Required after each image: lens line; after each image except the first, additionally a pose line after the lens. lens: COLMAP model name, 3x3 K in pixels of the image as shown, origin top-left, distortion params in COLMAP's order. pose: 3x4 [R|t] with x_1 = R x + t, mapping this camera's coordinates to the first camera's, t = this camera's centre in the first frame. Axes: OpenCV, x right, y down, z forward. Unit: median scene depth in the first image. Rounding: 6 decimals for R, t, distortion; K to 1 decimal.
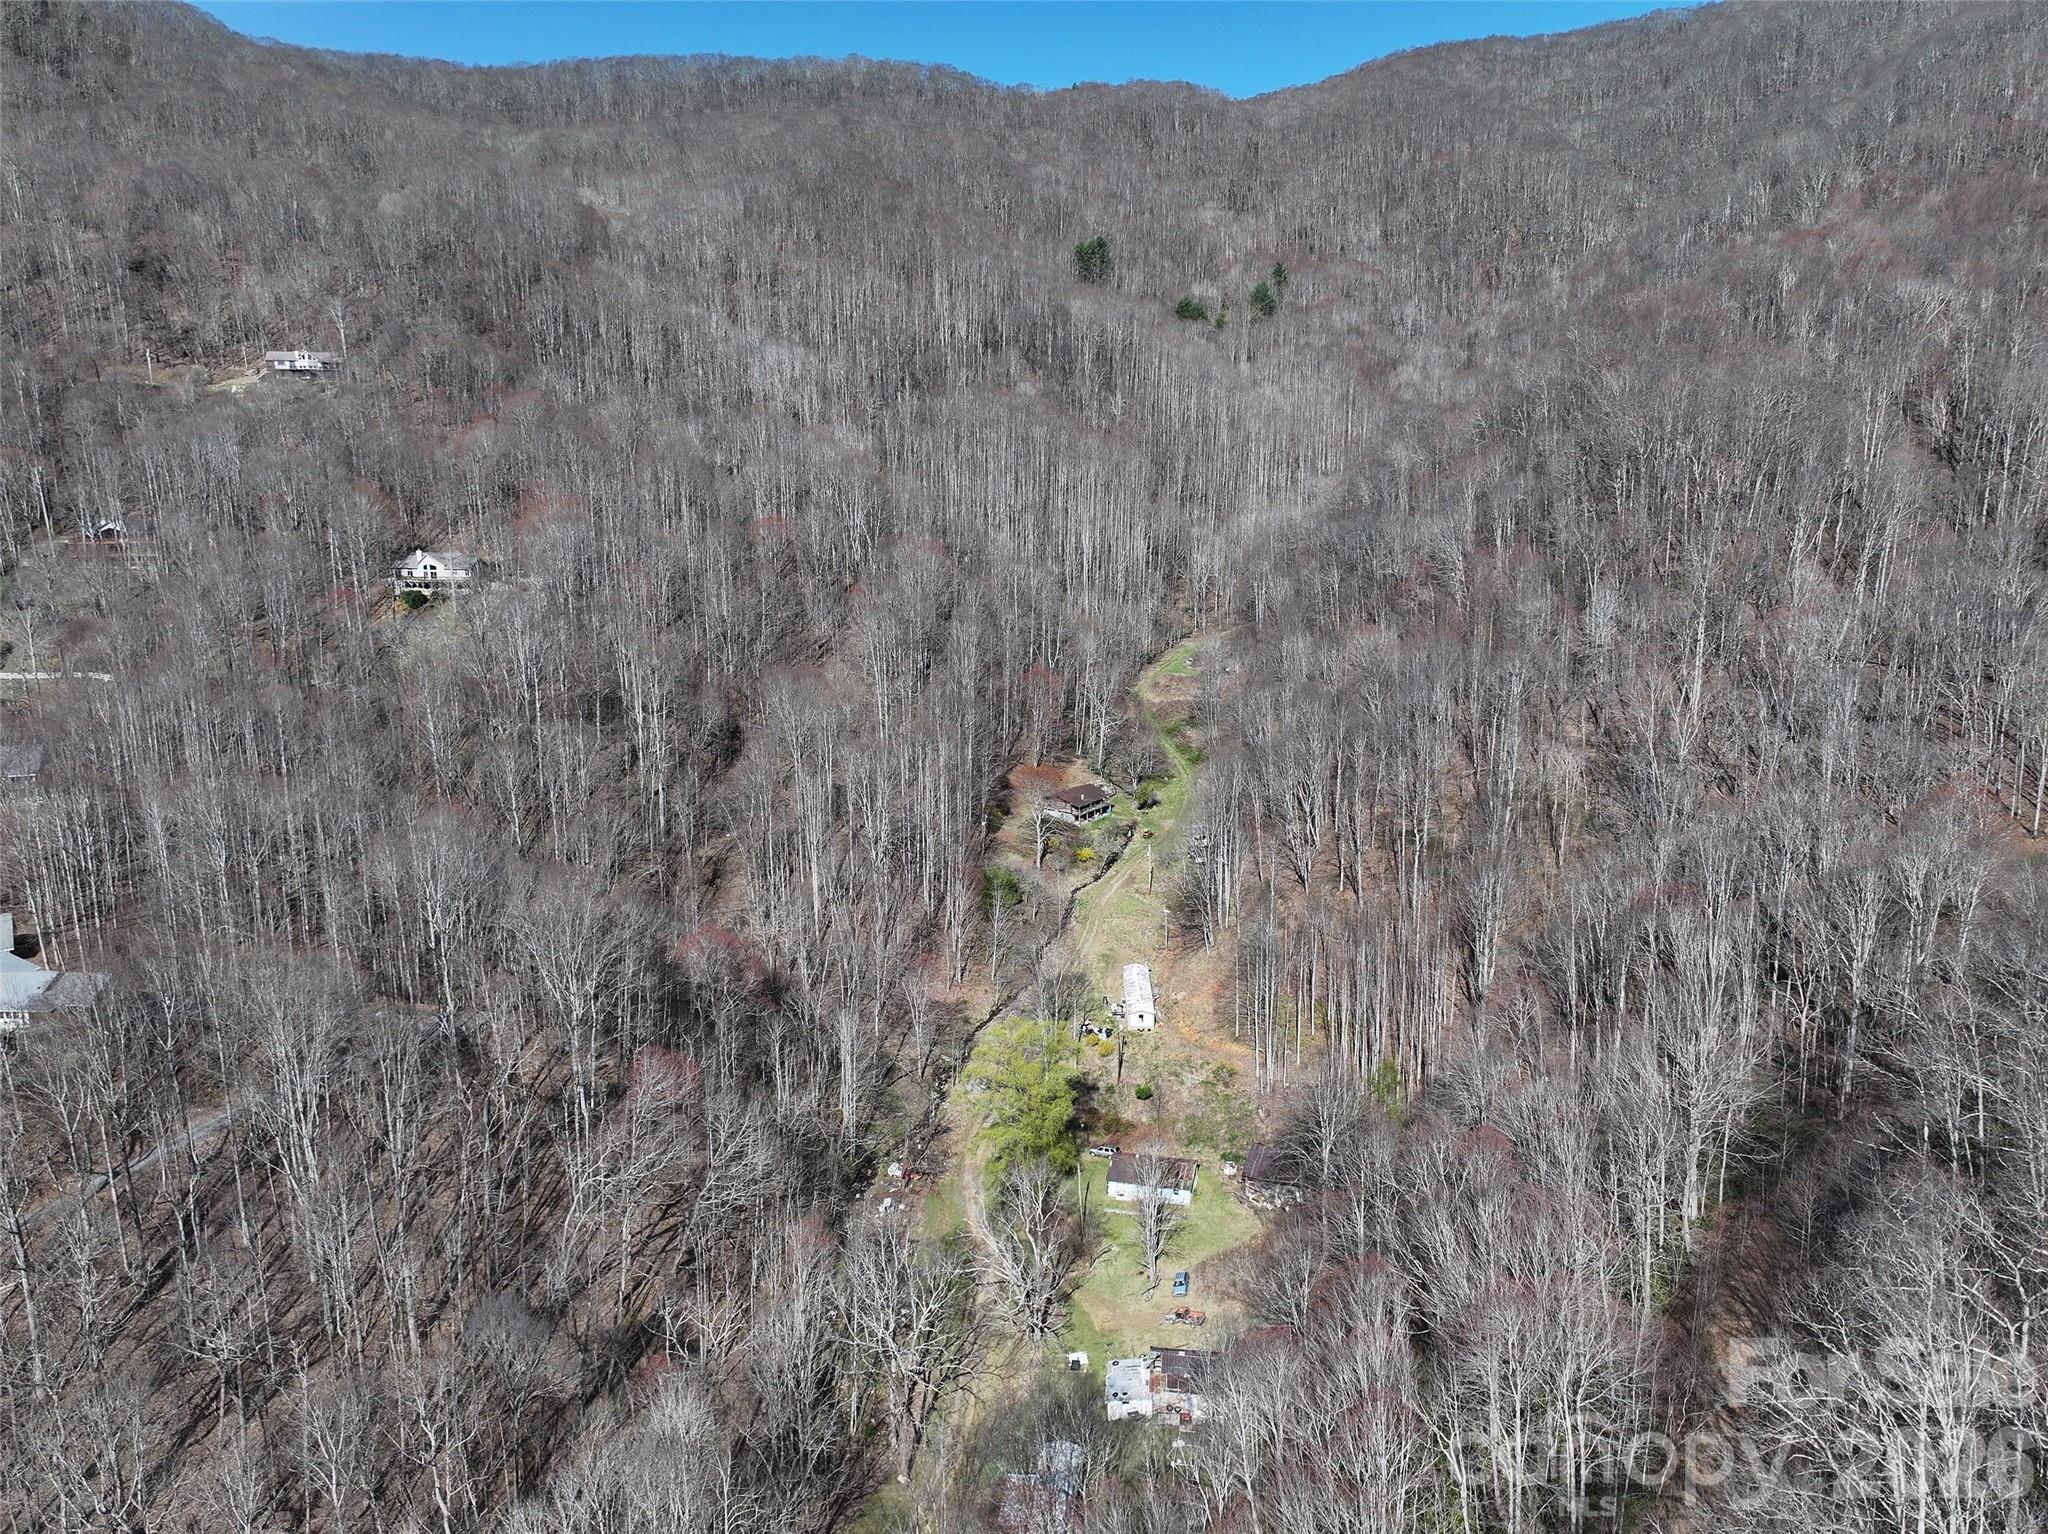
lens RADIAL K [[1437.2, 0, 1035.5], [0, 1437.2, 765.2], [0, 0, 1]] dist [-0.003497, 0.021886]
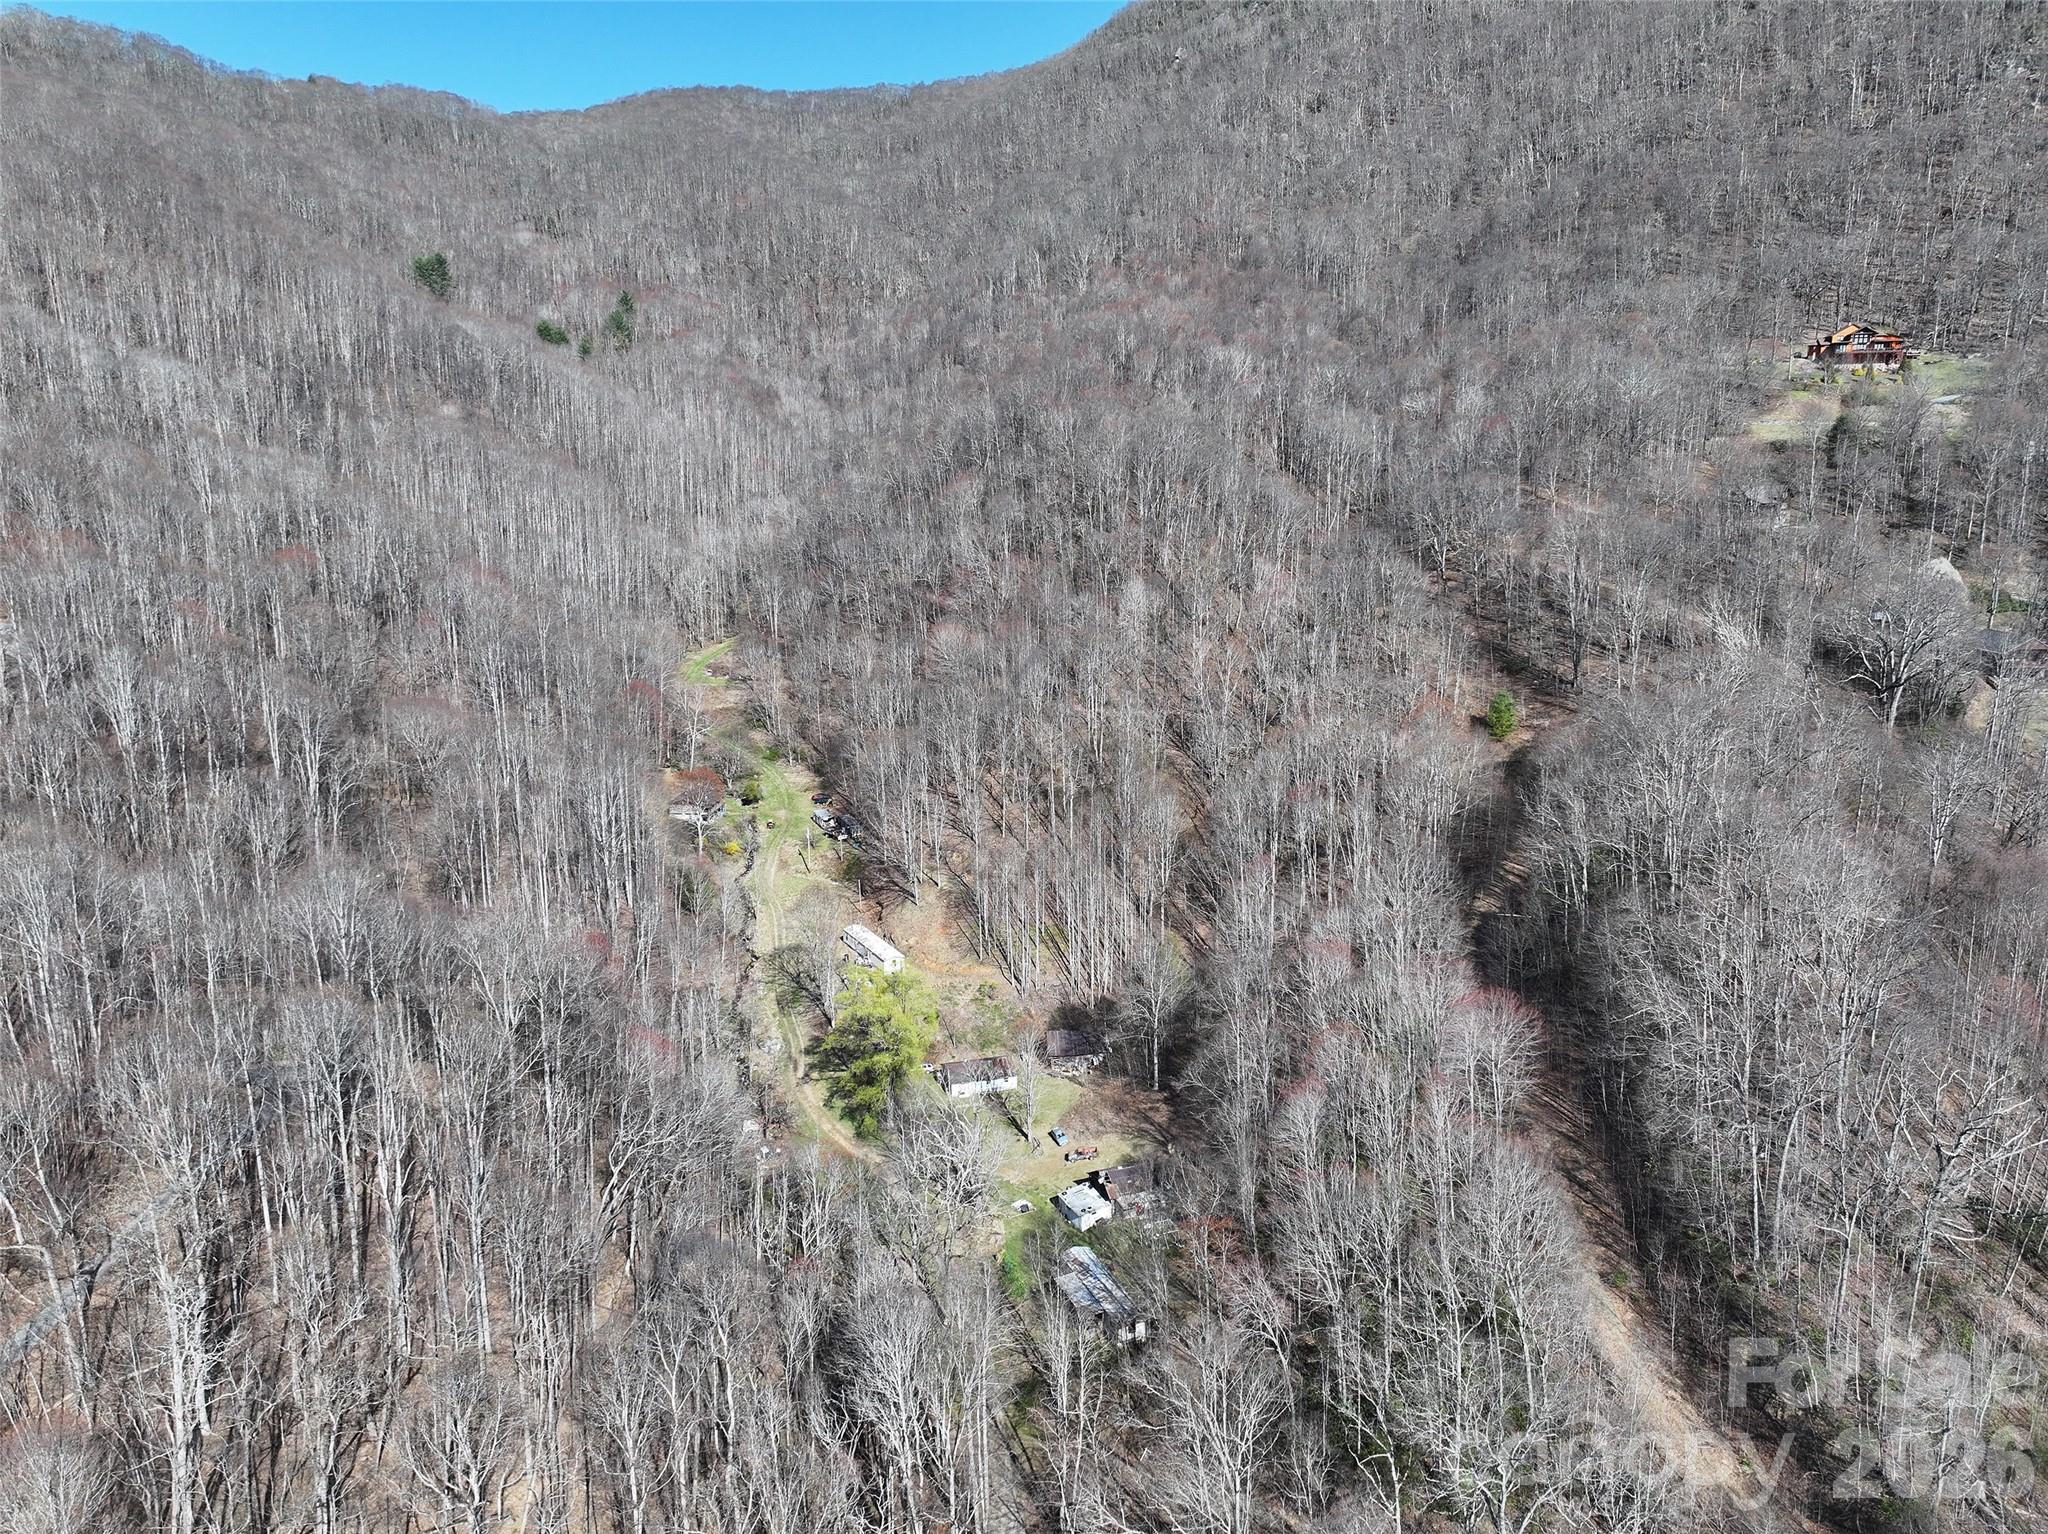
lens RADIAL K [[1437.2, 0, 1035.5], [0, 1437.2, 765.2], [0, 0, 1]] dist [-0.003497, 0.021886]
pose [[0.861773, -0.103242, 0.496678, -0.252426], [0.109769, 0.993826, 0.016126, 0.006313], [-0.495276, 0.040623, 0.867785, -0.050526]]
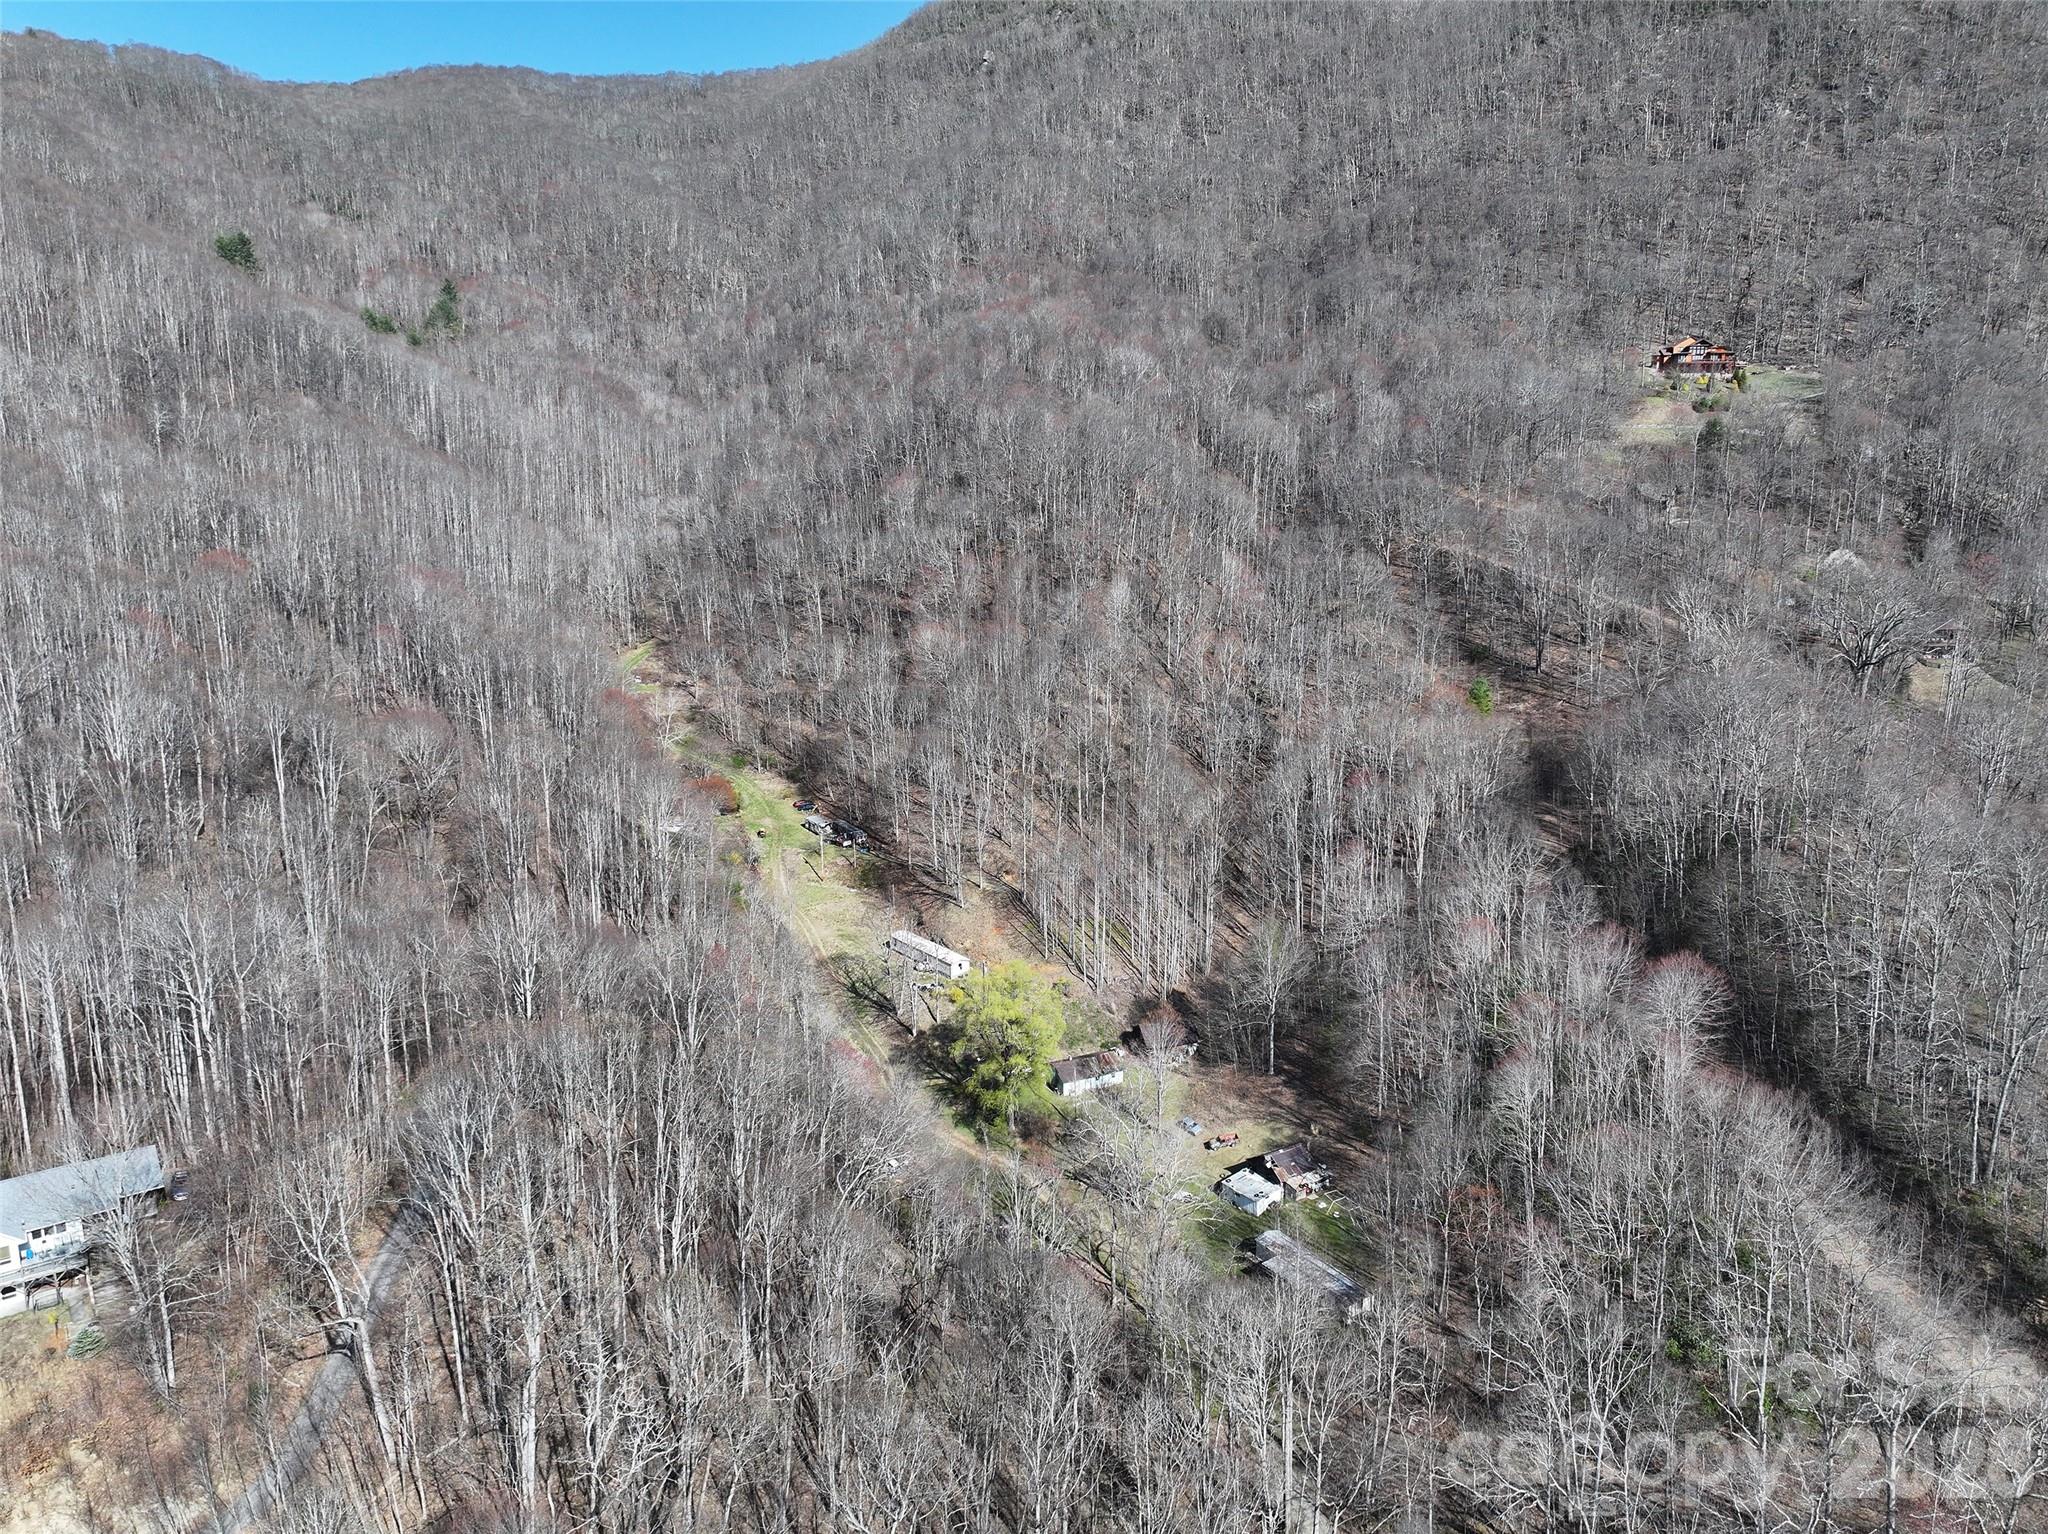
lens RADIAL K [[1437.2, 0, 1035.5], [0, 1437.2, 765.2], [0, 0, 1]] dist [-0.003497, 0.021886]
pose [[0.762292, -0.130063, 0.634030, -0.380990], [0.138640, 0.989676, 0.036333, -0.011333], [-0.632210, 0.060206, 0.772454, 0.039482]]
